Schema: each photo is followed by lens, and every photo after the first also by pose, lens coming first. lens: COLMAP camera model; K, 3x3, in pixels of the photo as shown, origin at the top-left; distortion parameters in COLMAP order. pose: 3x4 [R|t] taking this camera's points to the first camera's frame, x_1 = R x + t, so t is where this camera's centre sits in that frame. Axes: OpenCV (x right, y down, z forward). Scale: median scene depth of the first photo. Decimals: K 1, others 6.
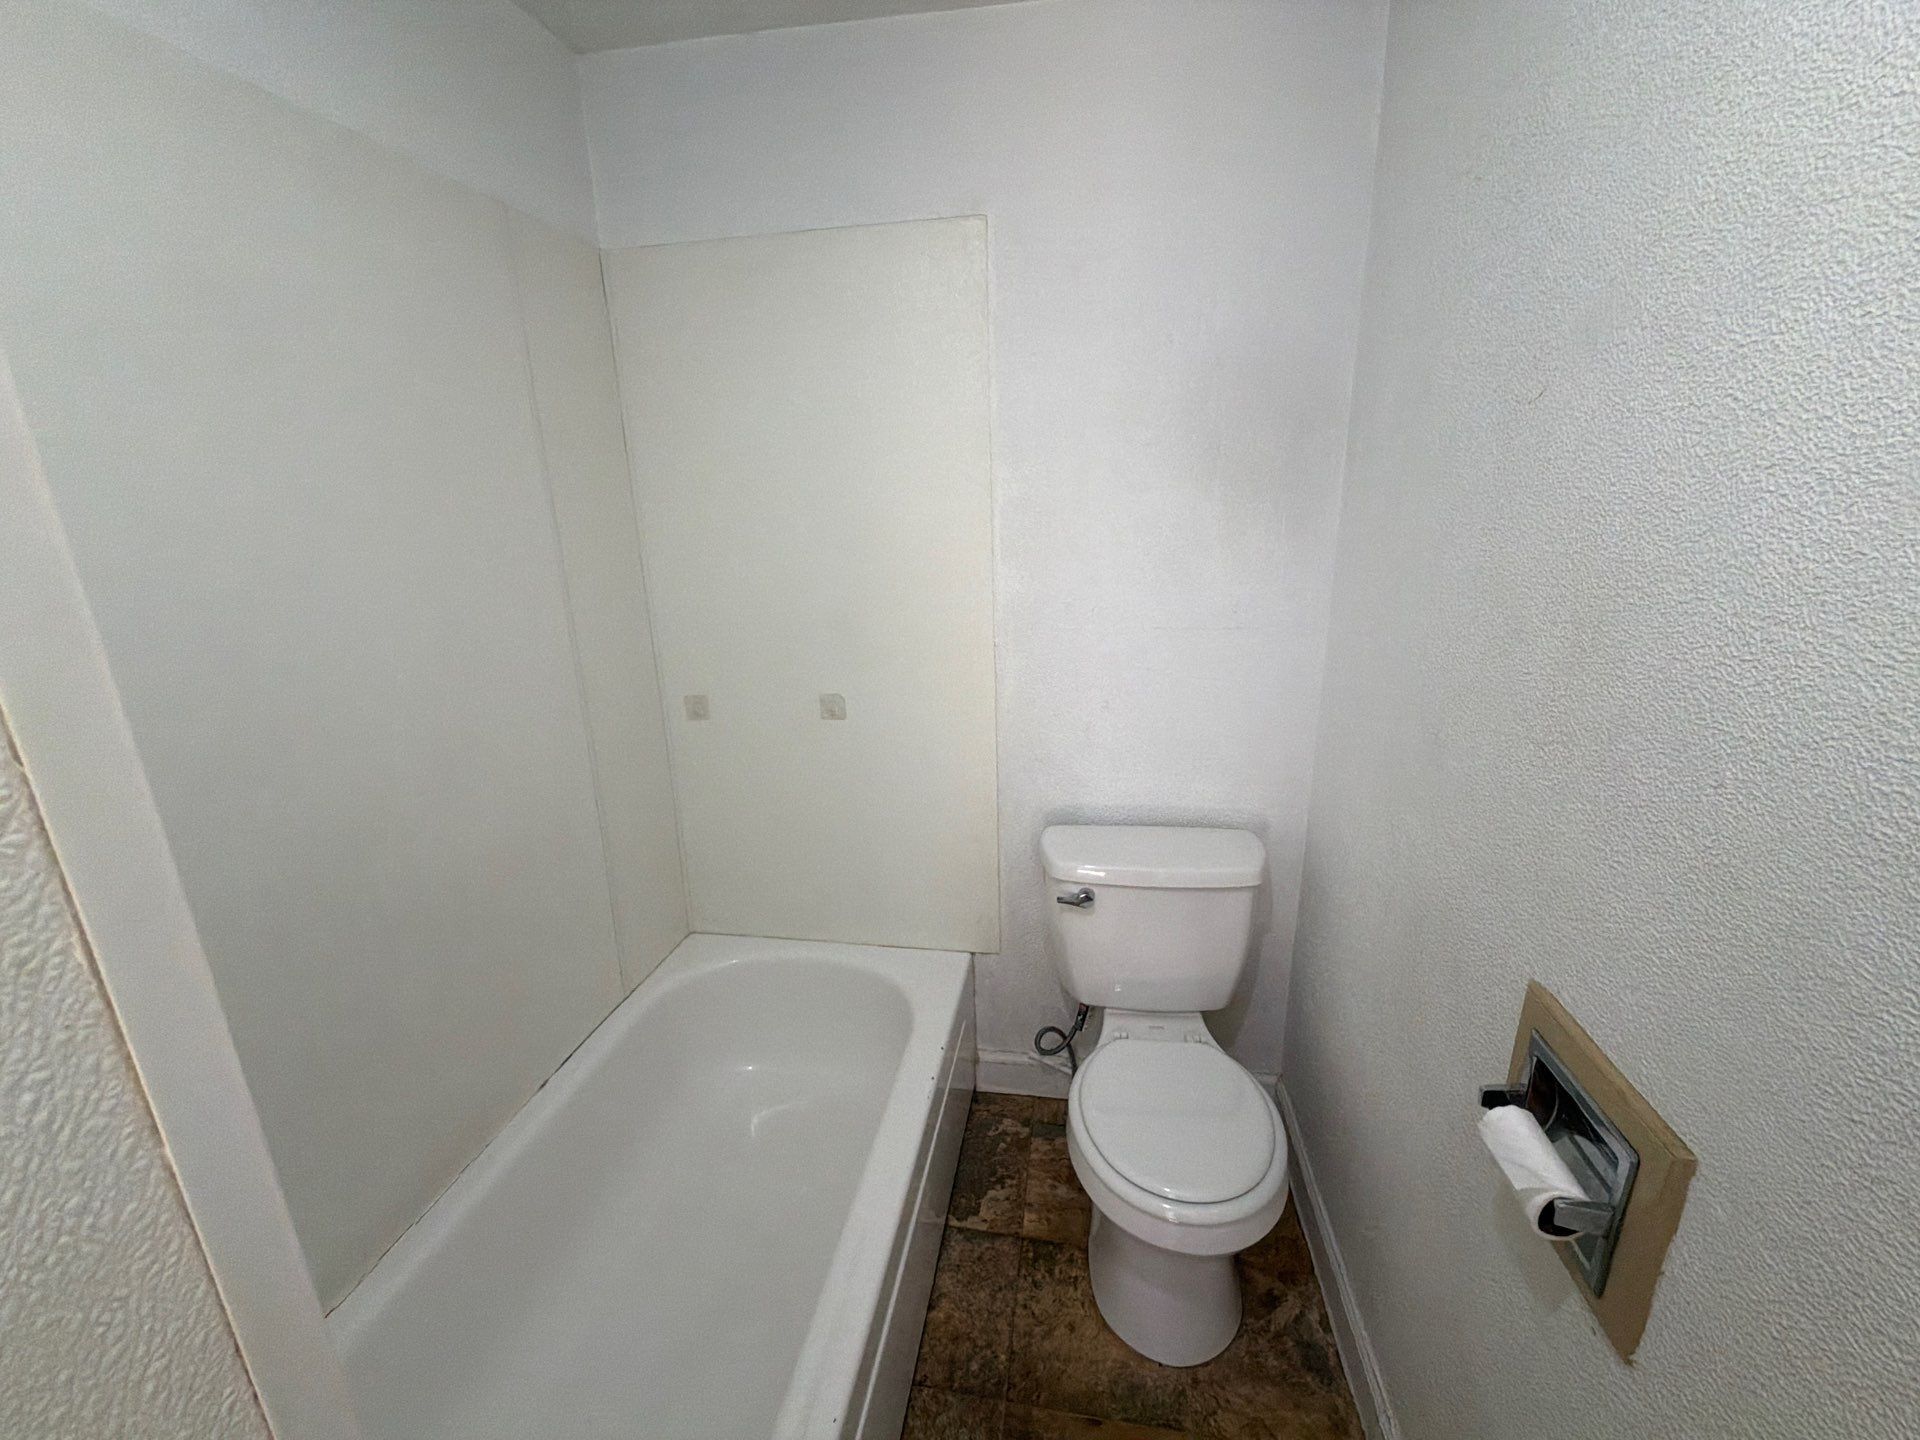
lens RADIAL K [[766.4, 0, 957.2], [0, 766.4, 719.5], [0, 0, 1]] dist [0.002101, -0.000108]
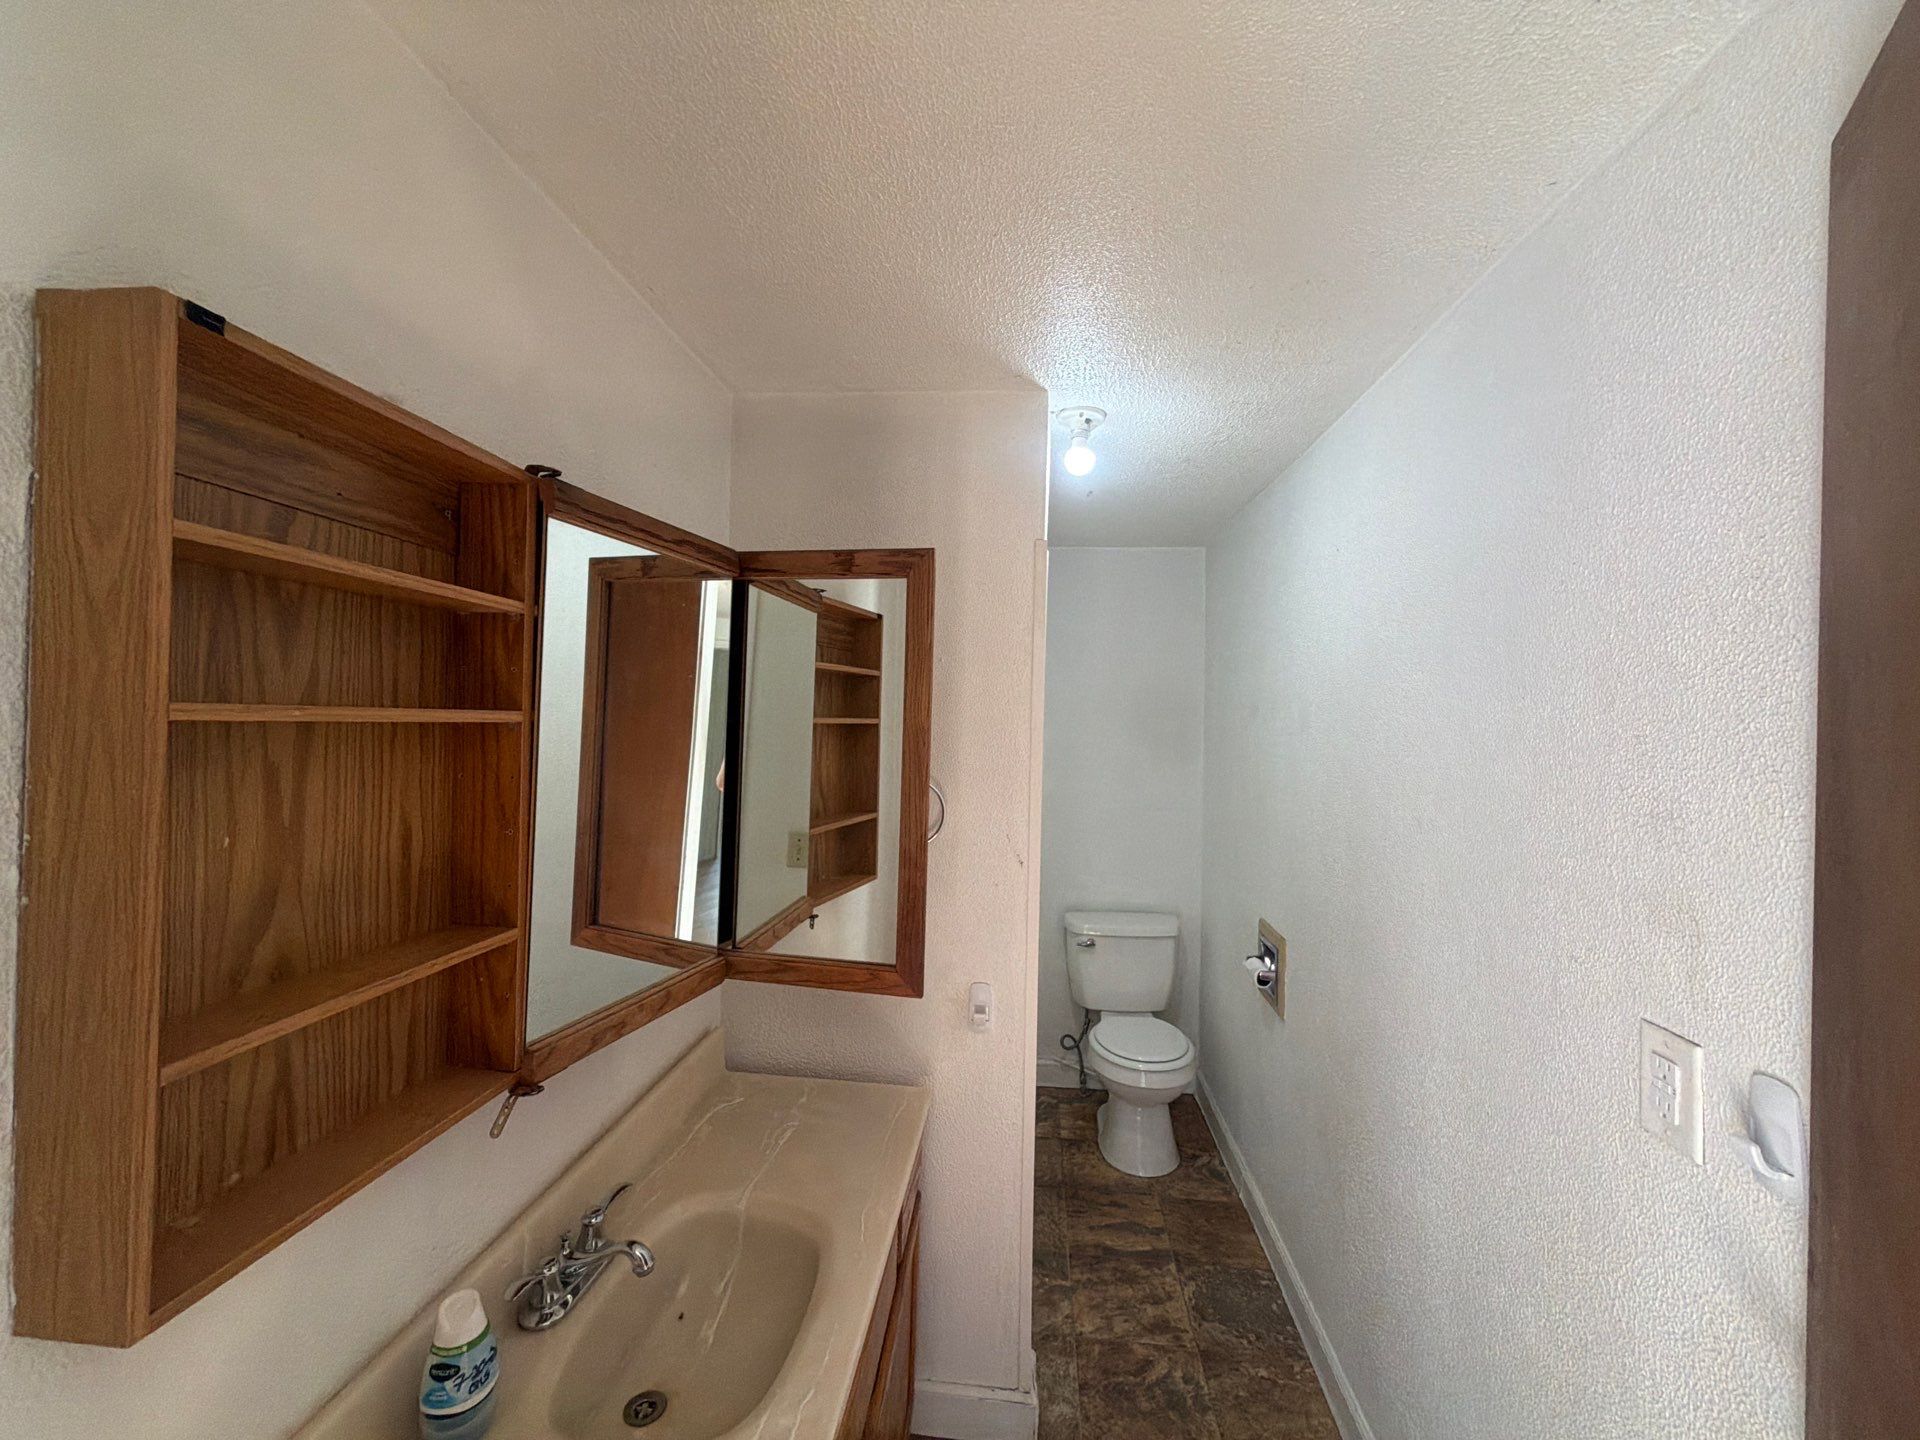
lens RADIAL K [[766.4, 0, 957.2], [0, 766.4, 719.5], [0, 0, 1]] dist [0.002101, -0.000108]
pose [[0.996451, 0.040570, 0.073752, -0.333062], [-0.018884, 0.961596, -0.273817, 0.224771], [-0.082029, 0.271453, 0.958950, -0.982581]]
